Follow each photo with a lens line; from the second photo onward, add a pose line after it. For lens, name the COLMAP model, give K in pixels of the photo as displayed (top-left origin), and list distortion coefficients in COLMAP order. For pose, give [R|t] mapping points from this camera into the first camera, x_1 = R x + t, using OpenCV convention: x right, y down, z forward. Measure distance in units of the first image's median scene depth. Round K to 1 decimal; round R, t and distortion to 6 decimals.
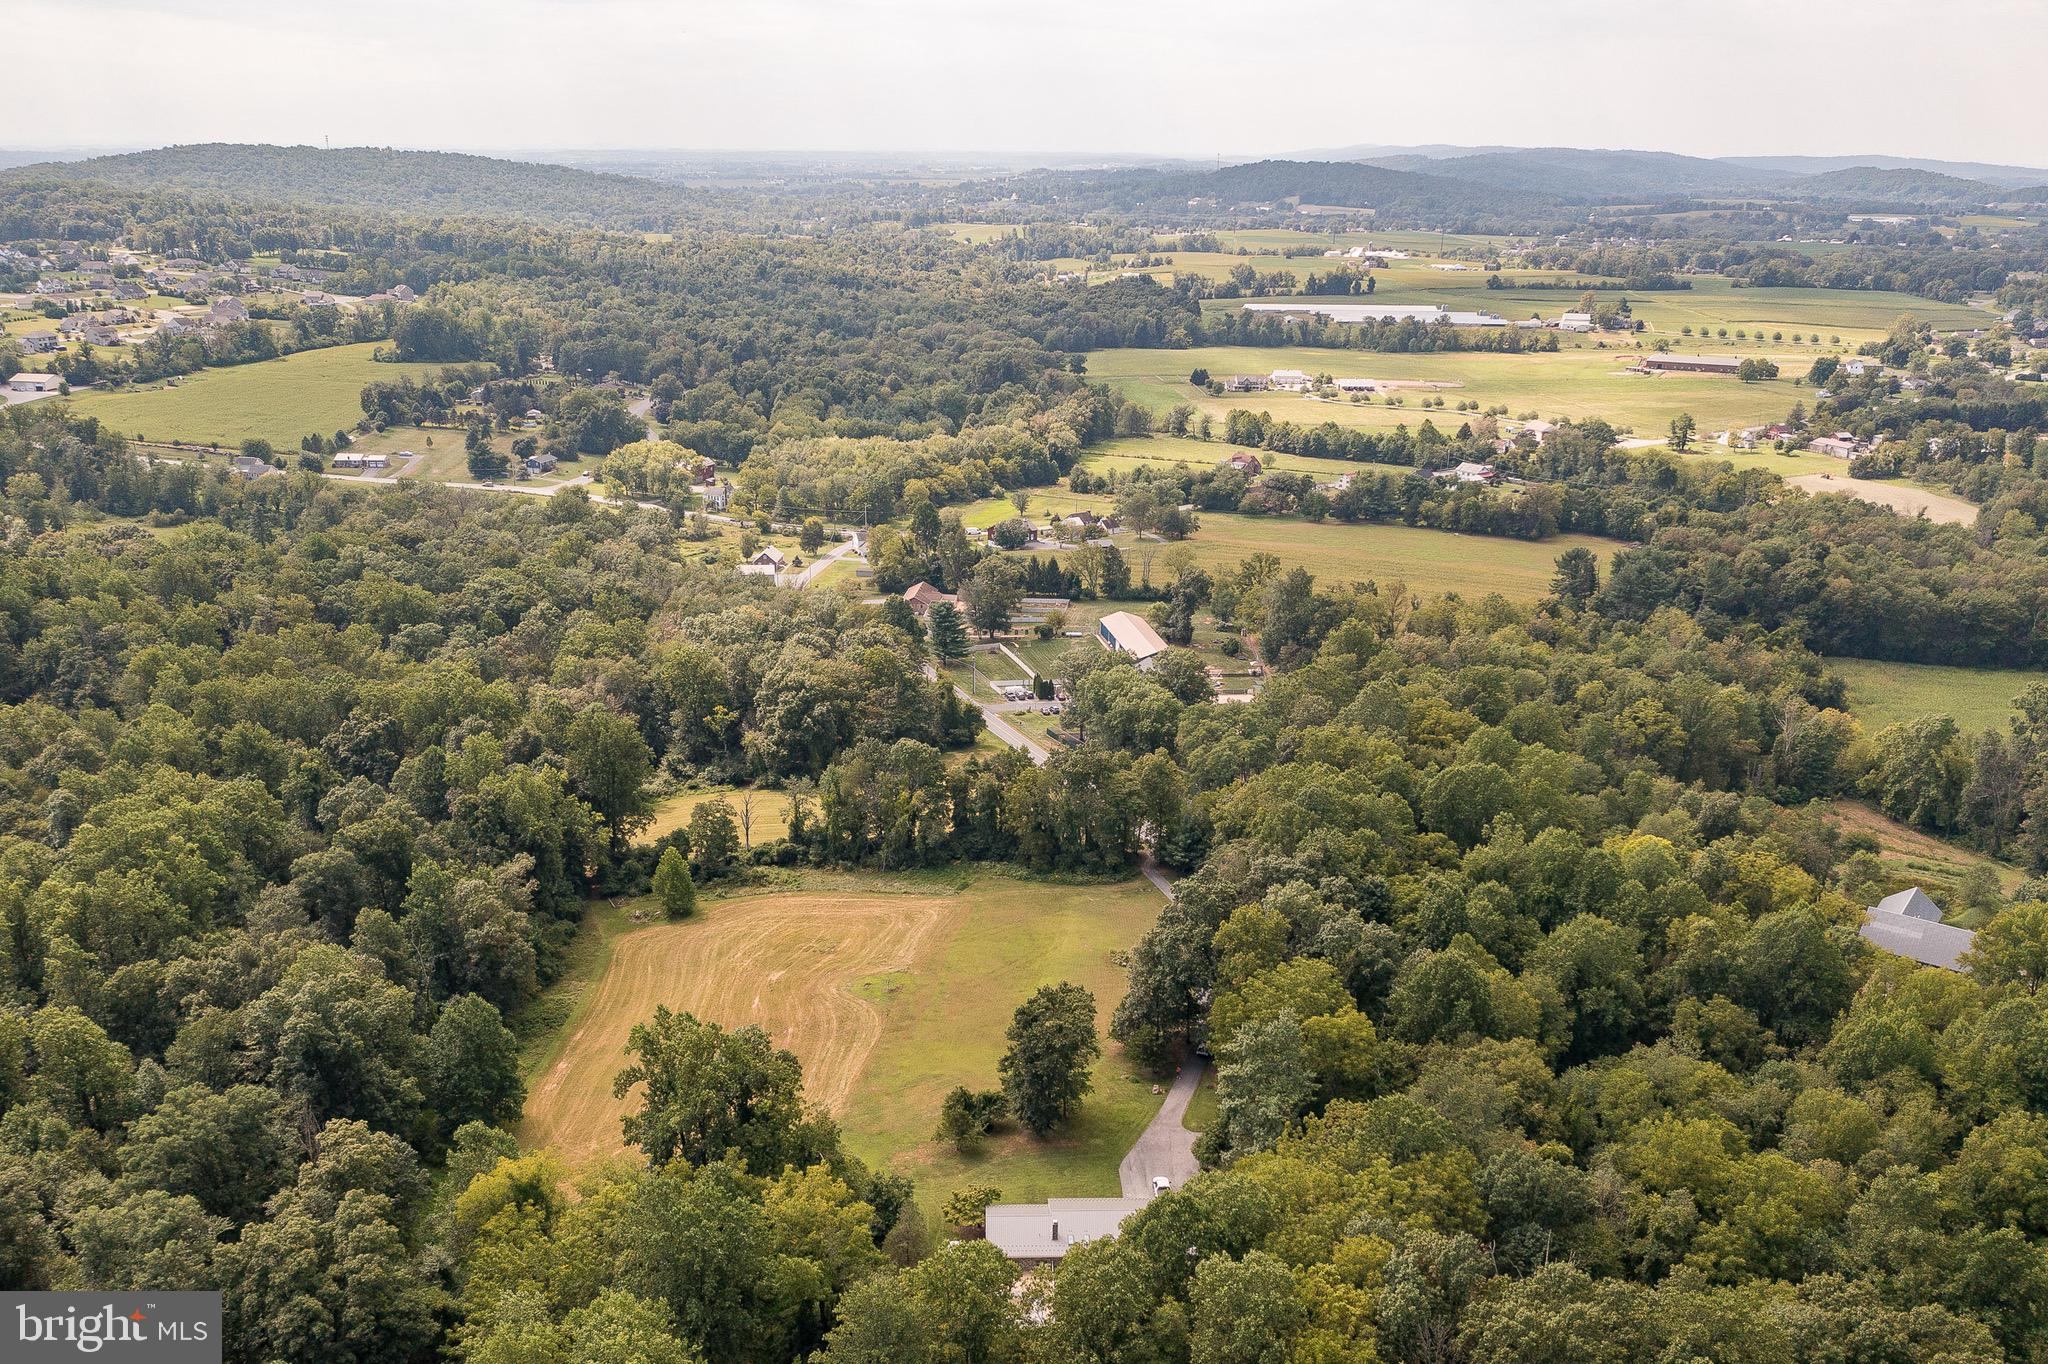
lens RADIAL K [[1668.7, 0, 1021.4], [0, 1668.7, 693.2], [0, 0, 1]] dist [-0.011312, 0.002056]
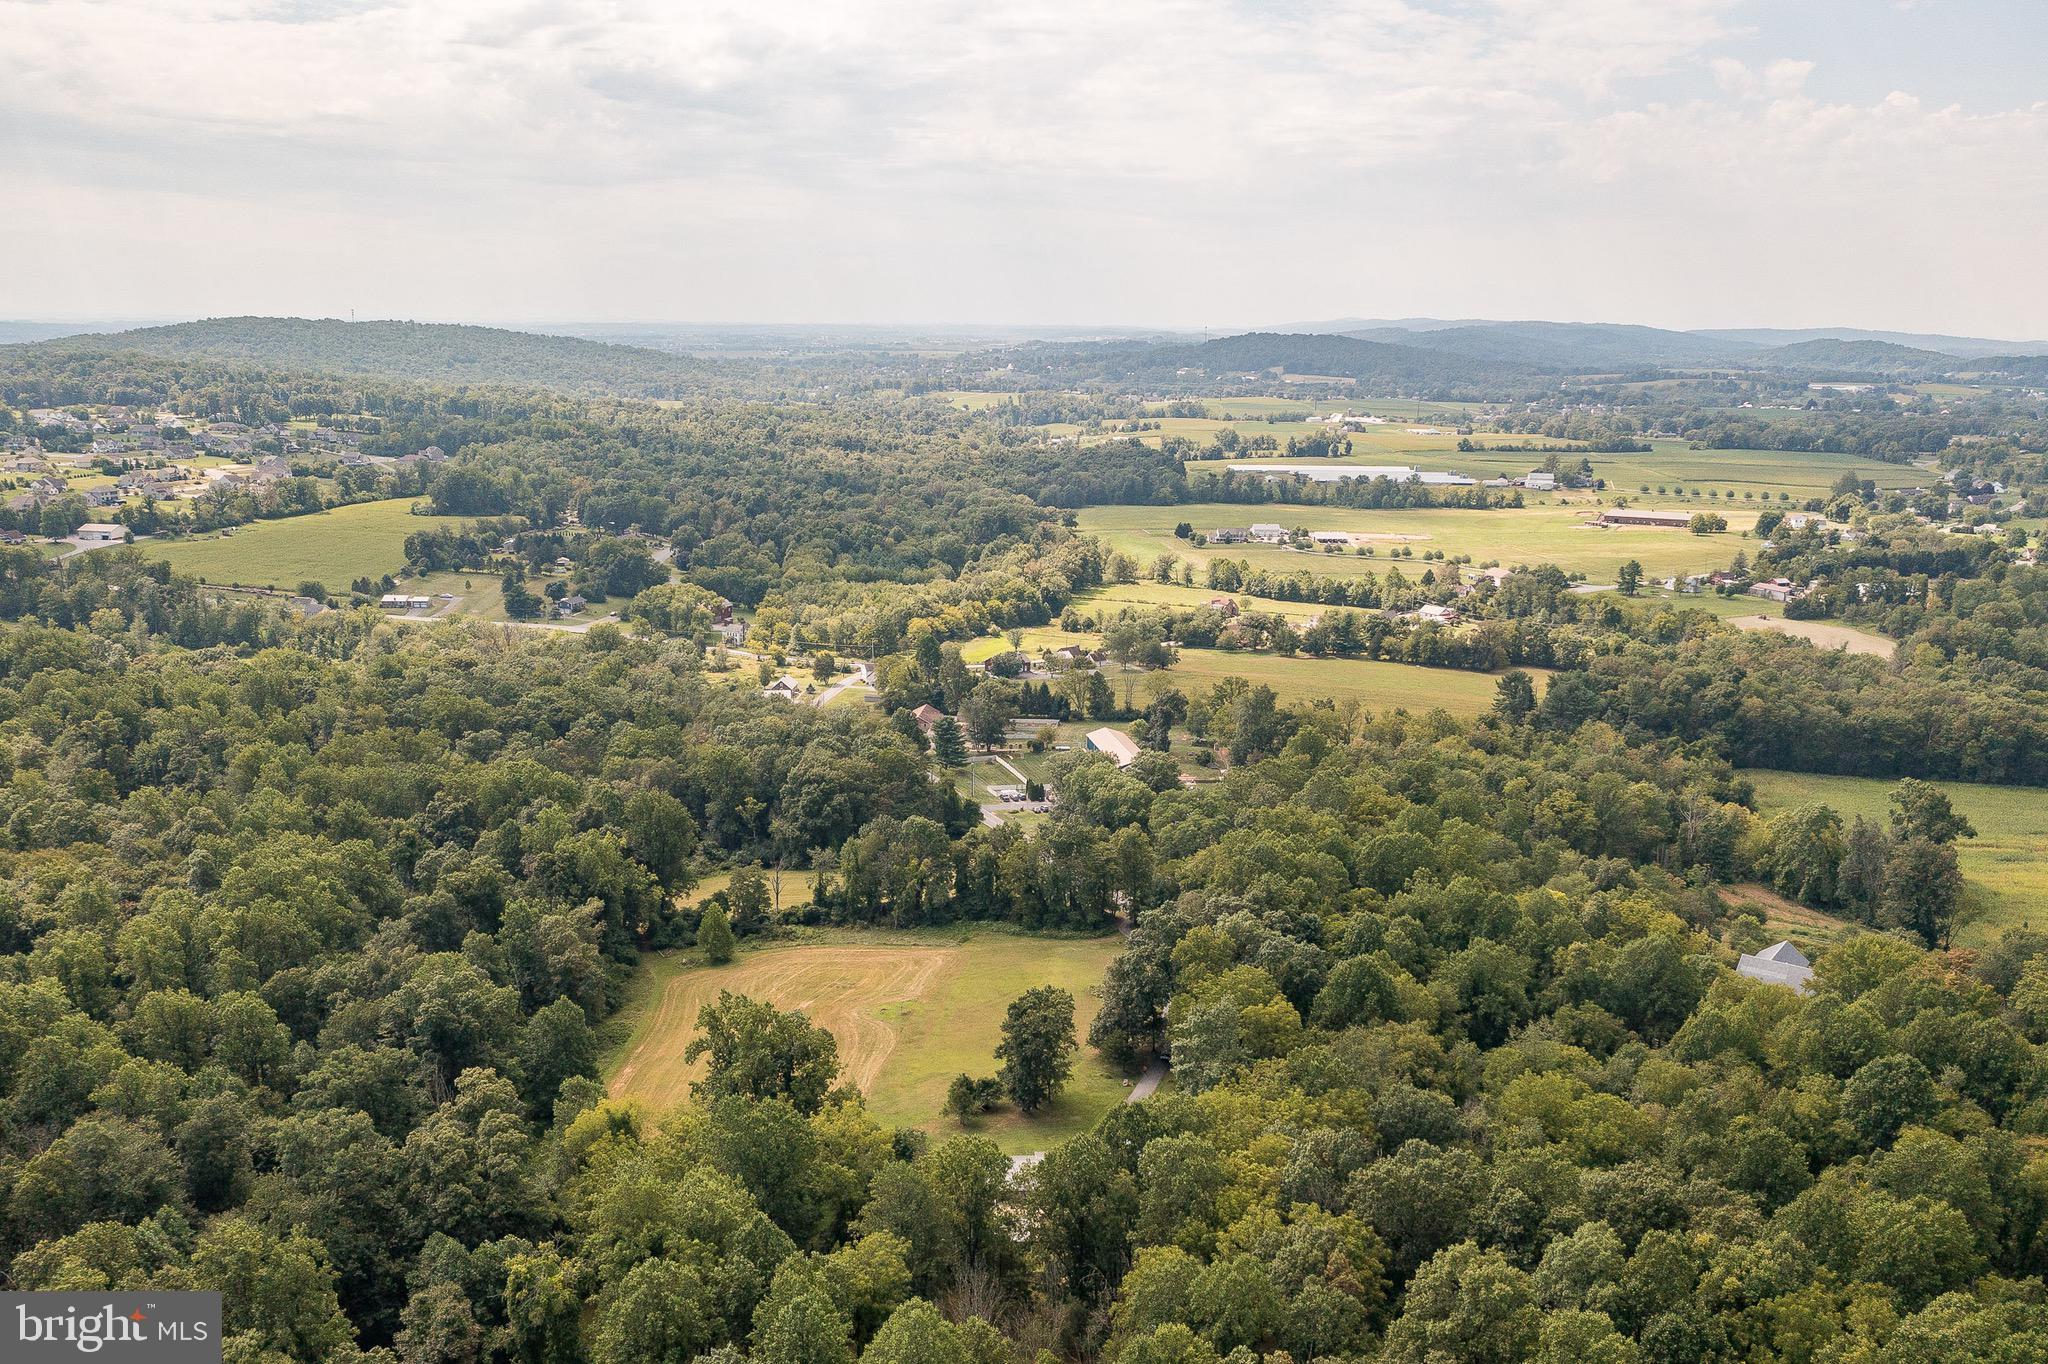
lens RADIAL K [[1662.4, 0, 1023.2], [0, 1662.4, 676.1], [0, 0, 1]] dist [-0.011859, 0.000366]
pose [[0.999994, -0.000600, 0.003473, 0.001399], [0.000964, 0.994414, -0.105542, 0.035167], [-0.003390, 0.105545, 0.994409, -0.106950]]
